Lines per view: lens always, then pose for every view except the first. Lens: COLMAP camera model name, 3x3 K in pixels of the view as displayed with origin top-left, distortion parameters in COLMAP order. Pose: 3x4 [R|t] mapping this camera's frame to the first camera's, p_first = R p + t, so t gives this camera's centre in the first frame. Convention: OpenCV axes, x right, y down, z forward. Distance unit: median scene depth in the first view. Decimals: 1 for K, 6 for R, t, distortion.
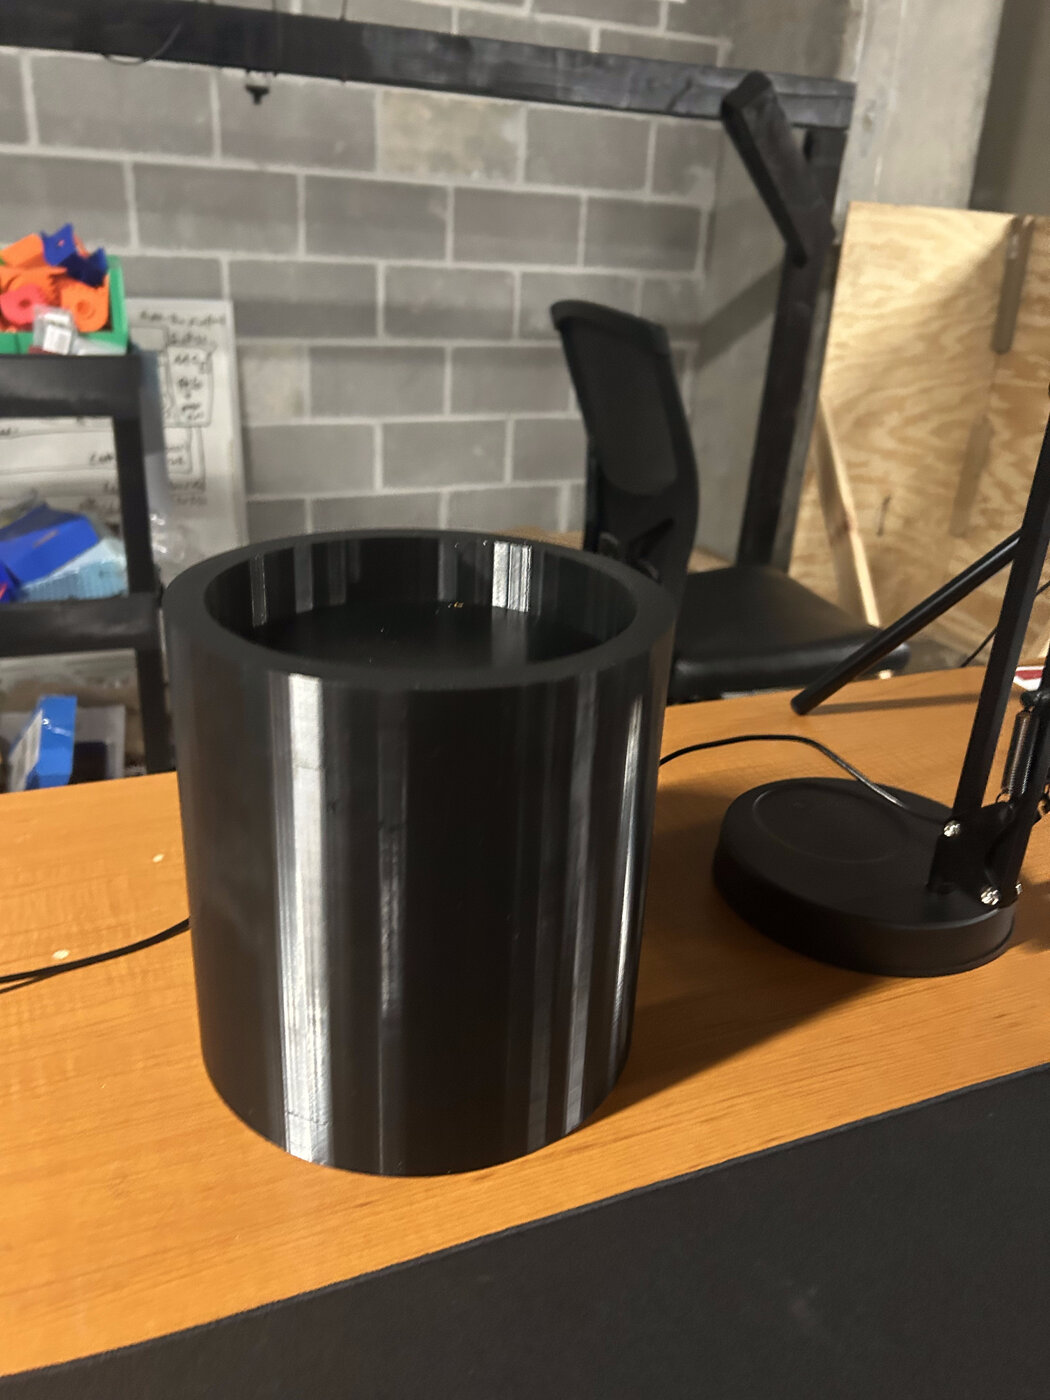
lens RADIAL K [[1076.5, 0, 525.0], [0, 1076.5, 700.0], [0, 0, 1]] dist [0.000325, 0.000649]
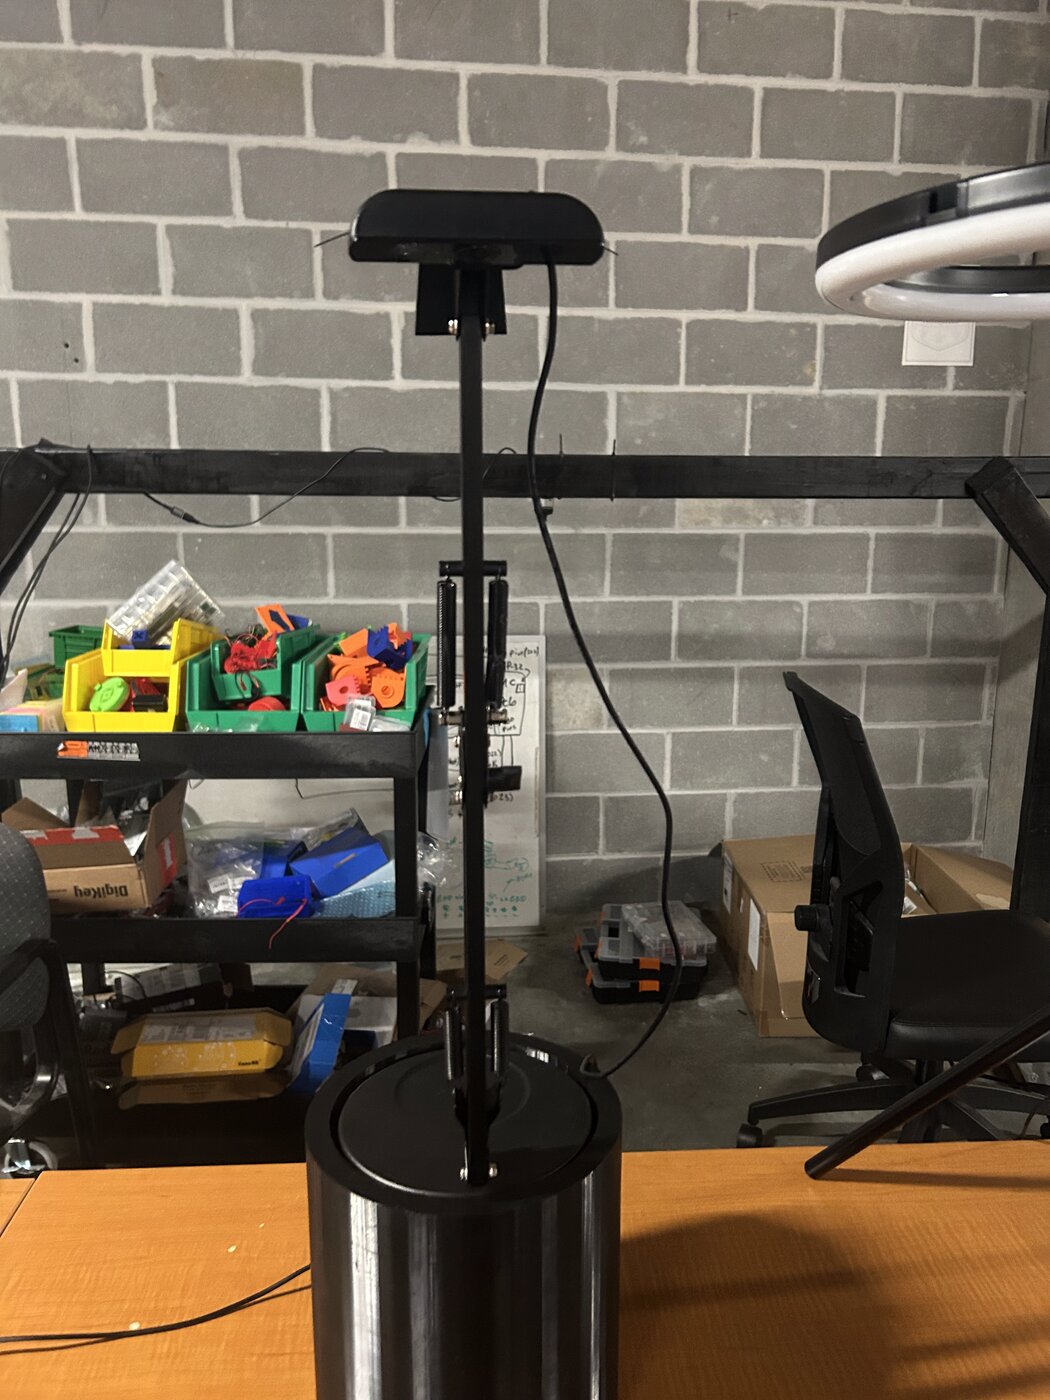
lens RADIAL K [[1052.6, 0, 525.0], [0, 1052.6, 700.0], [0, 0, 1]] dist [0.042854, -0.057761]
pose [[0.940031, 0.024035, -0.340240, 0.100034], [-0.095741, 0.976004, -0.195574, -0.067615], [0.327375, 0.216421, 0.919776, -0.061617]]
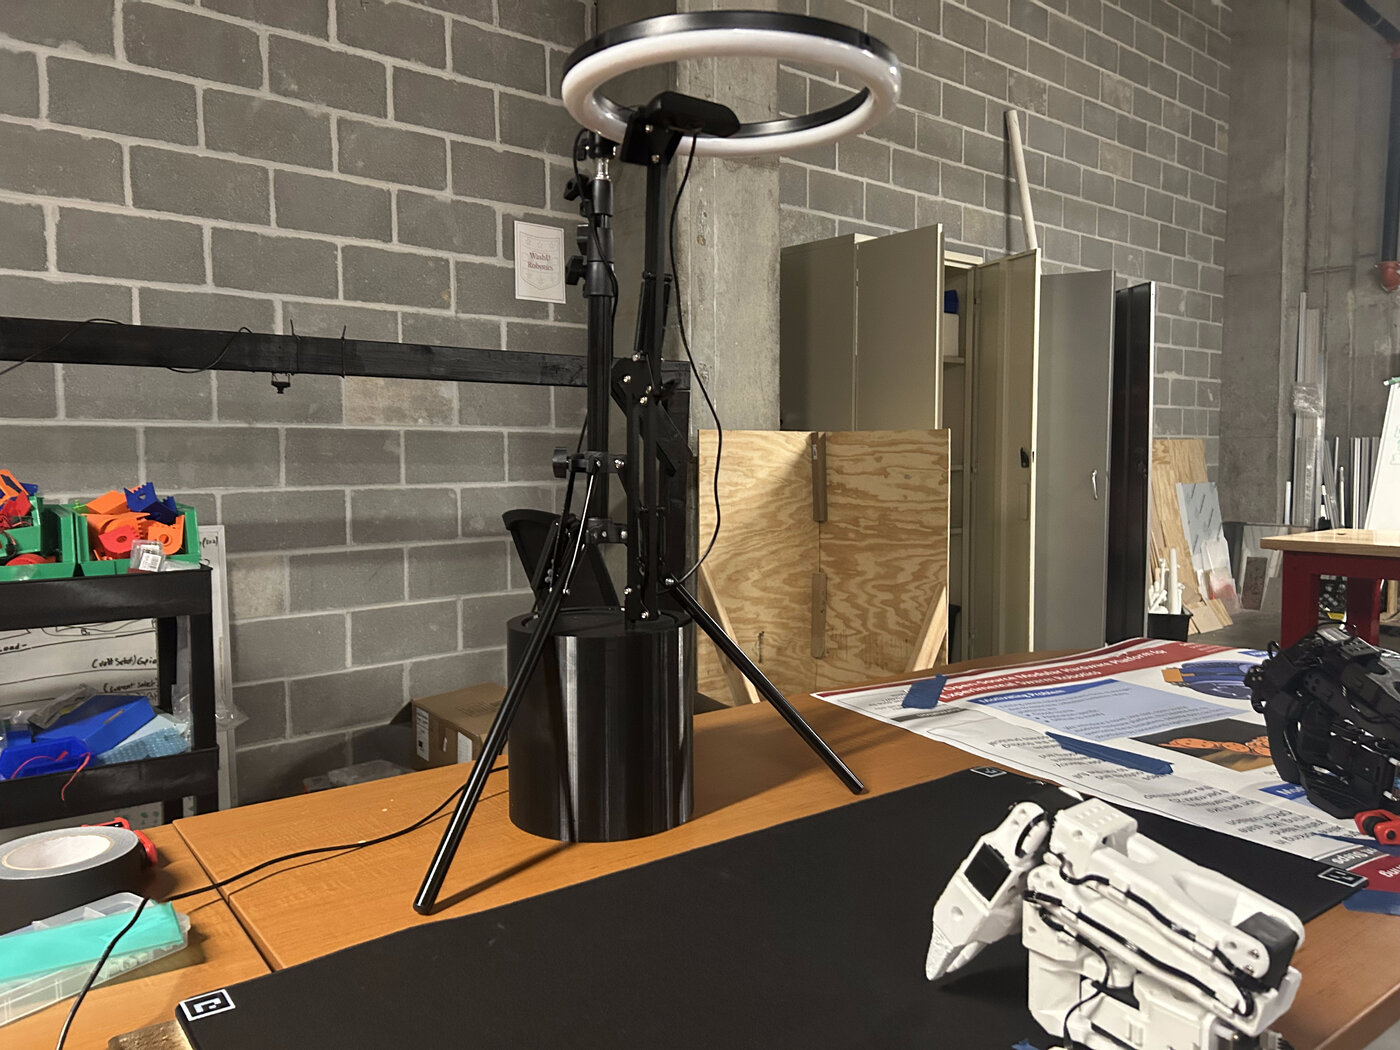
lens RADIAL K [[1052.6, 0, 700.0], [0, 1052.6, 525.0], [0, 0, 1]] dist [0.042854, -0.057761]
pose [[0.965180, -0.068251, 0.252527, -0.052140], [0.145684, 0.942043, -0.302211, 0.069210], [-0.217265, 0.328477, 0.919184, -0.216760]]
